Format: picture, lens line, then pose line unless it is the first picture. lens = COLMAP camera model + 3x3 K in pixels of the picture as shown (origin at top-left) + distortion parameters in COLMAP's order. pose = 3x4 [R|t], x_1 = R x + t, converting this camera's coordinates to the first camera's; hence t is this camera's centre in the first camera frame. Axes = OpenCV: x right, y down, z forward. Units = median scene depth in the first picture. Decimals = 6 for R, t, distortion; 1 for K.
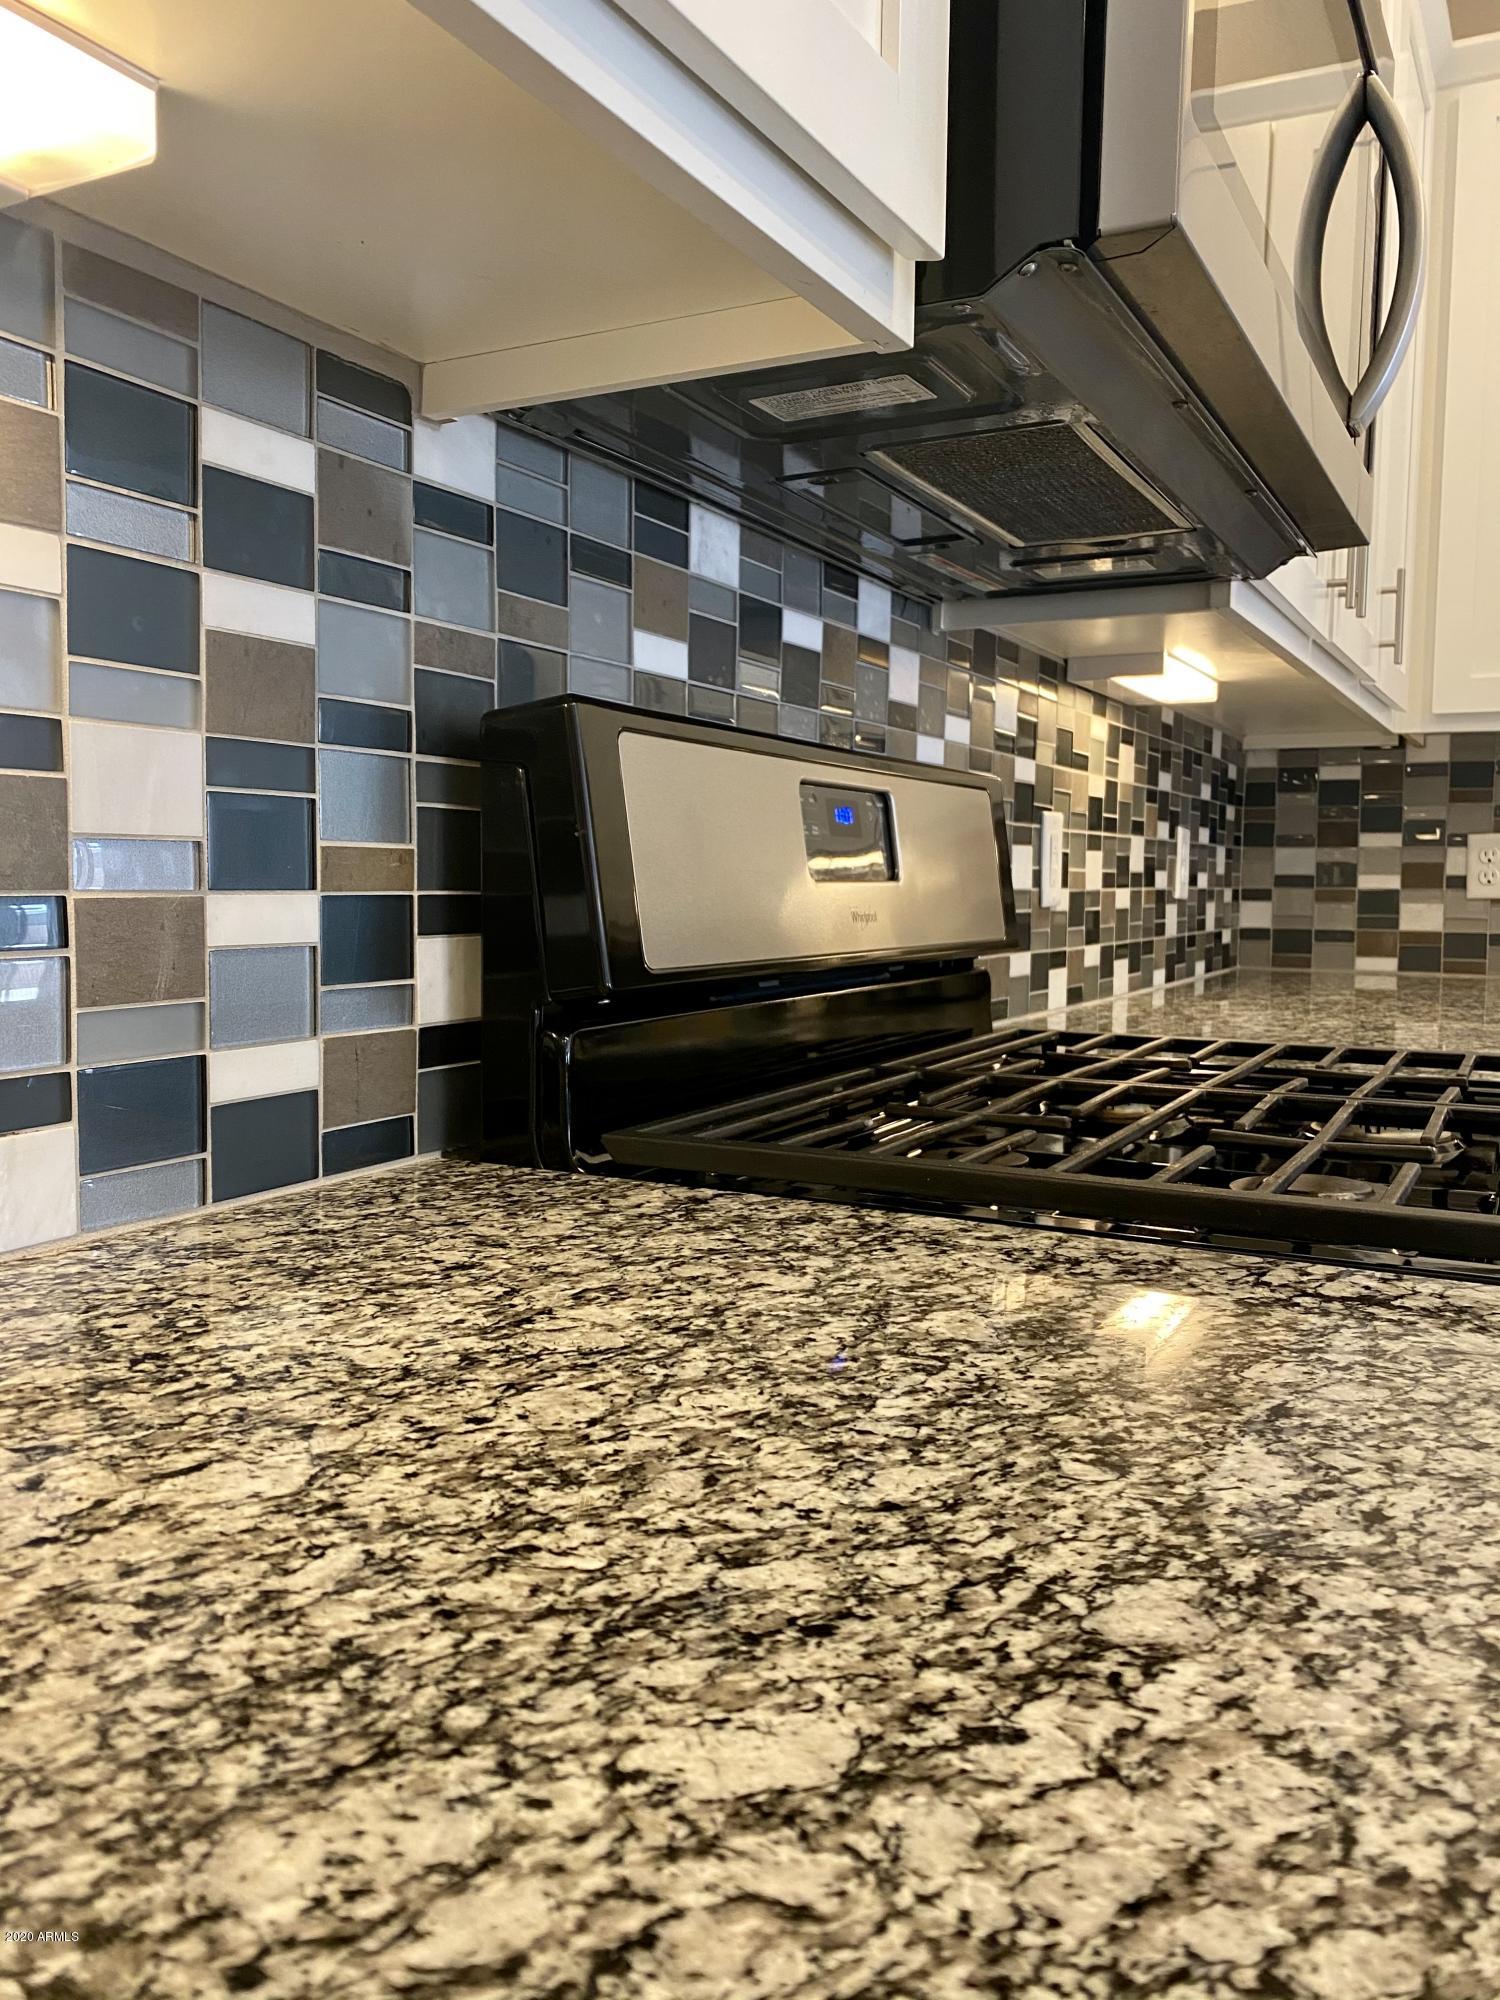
lens RADIAL K [[1521.6, 0, 742.0], [0, 1521.6, 996.9], [0, 0, 1]] dist [0.032953, -0.035103]
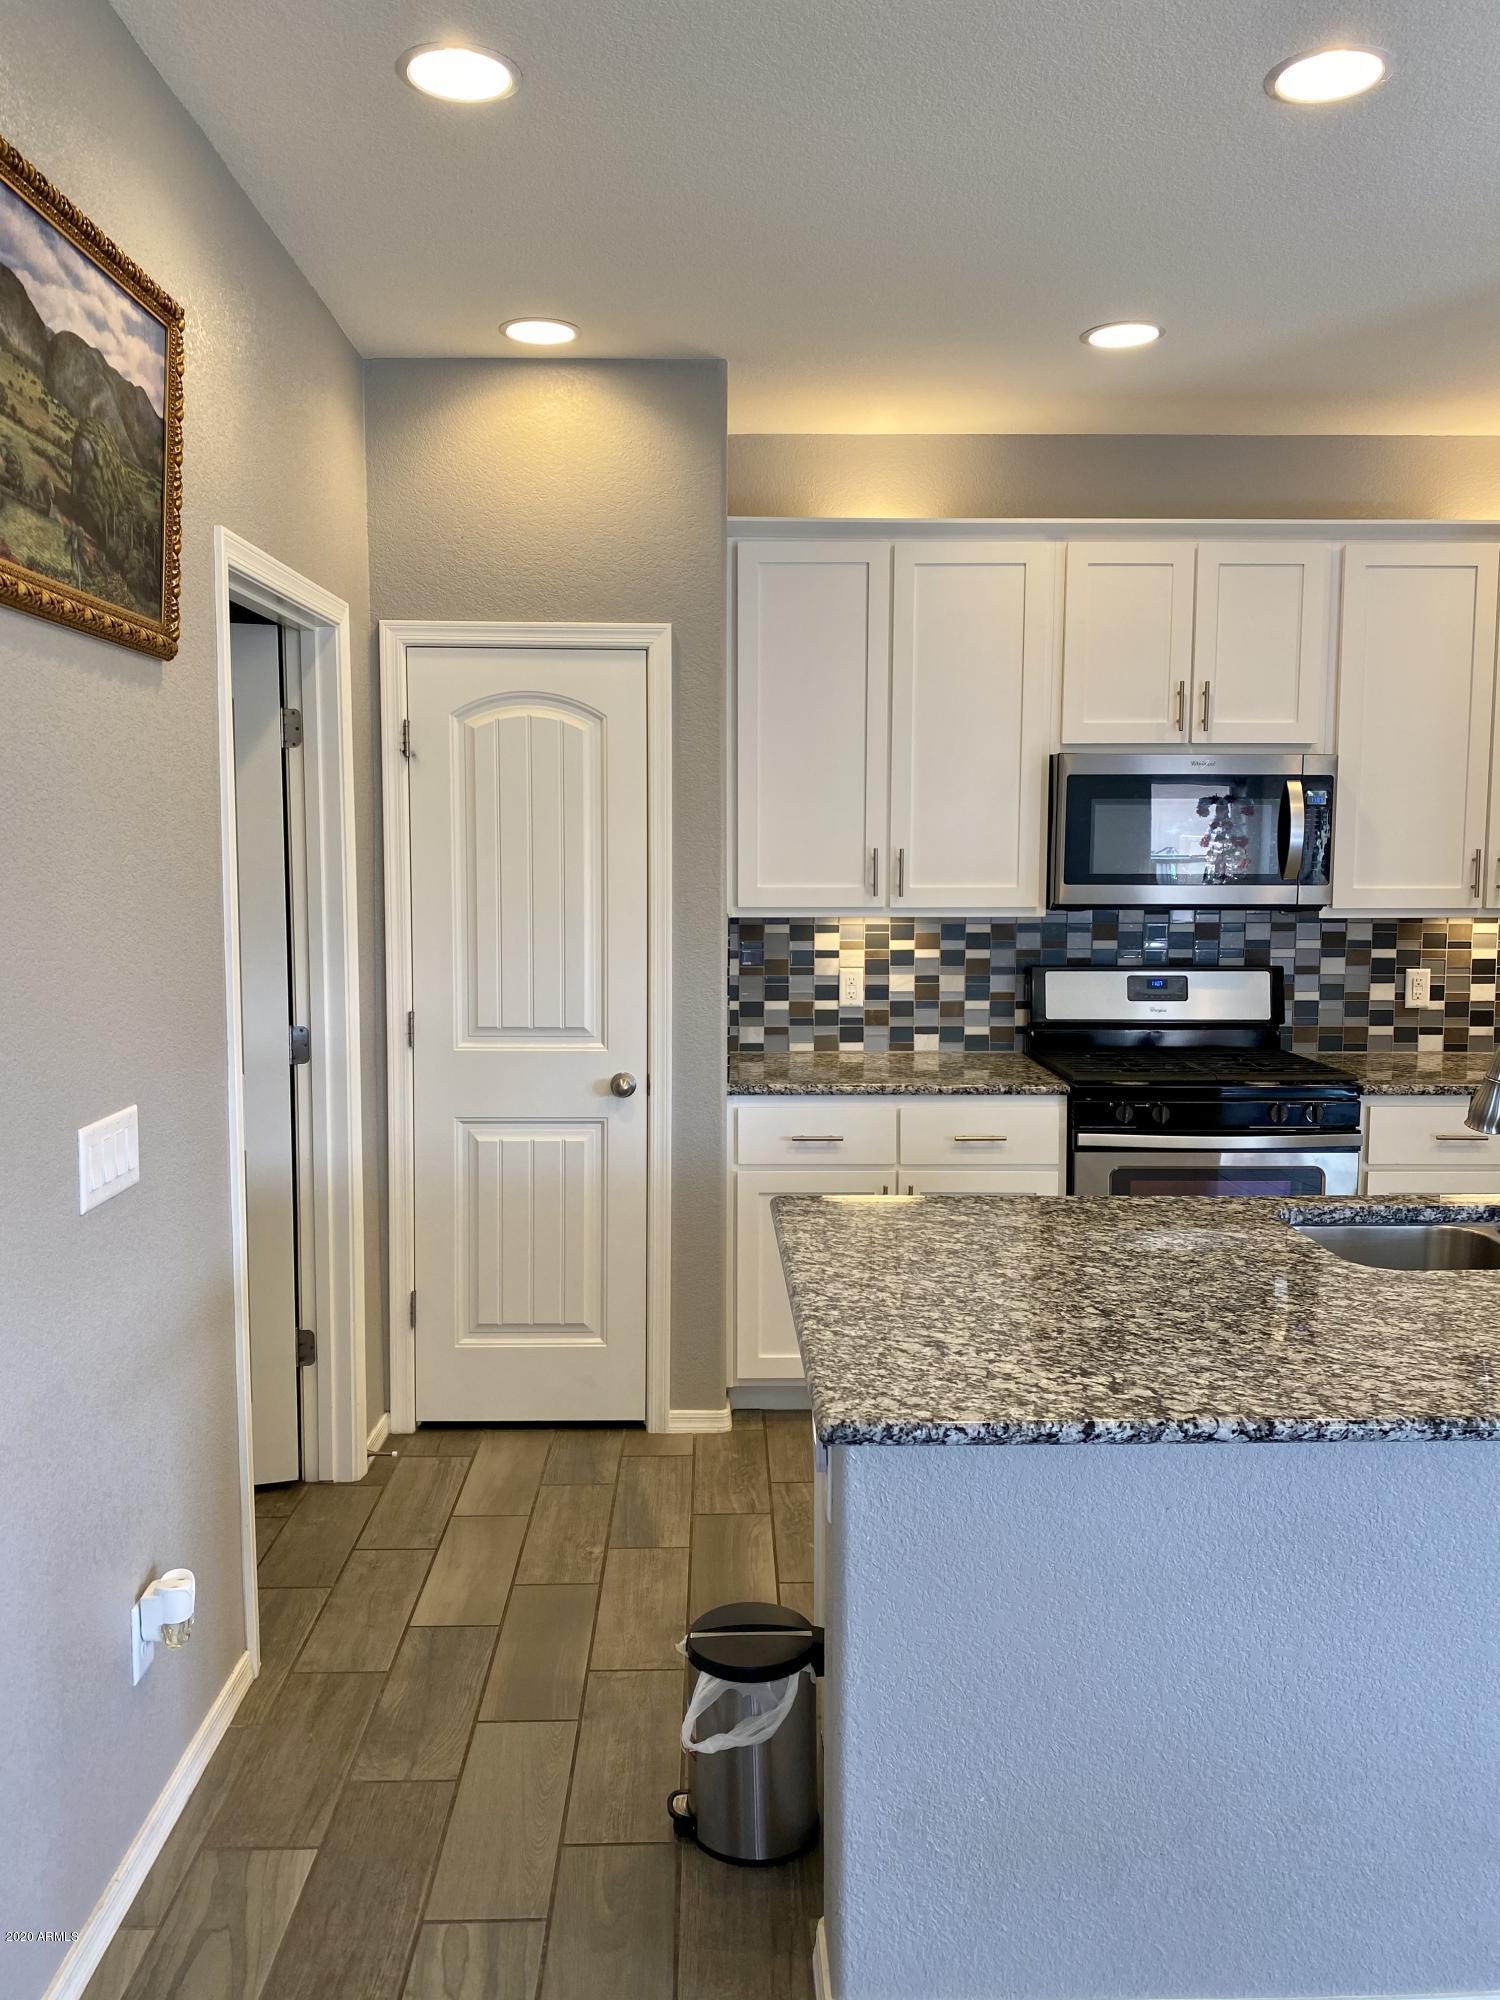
lens RADIAL K [[1521.6, 0, 750.2], [0, 1521.6, 982.7], [0, 0, 1]] dist [0.032953, -0.035103]
pose [[0.494982, 0.059772, -0.866845, 4.299500], [-0.064497, 0.997406, 0.031946, -0.264852], [0.866506, 0.040096, 0.497554, -2.658378]]
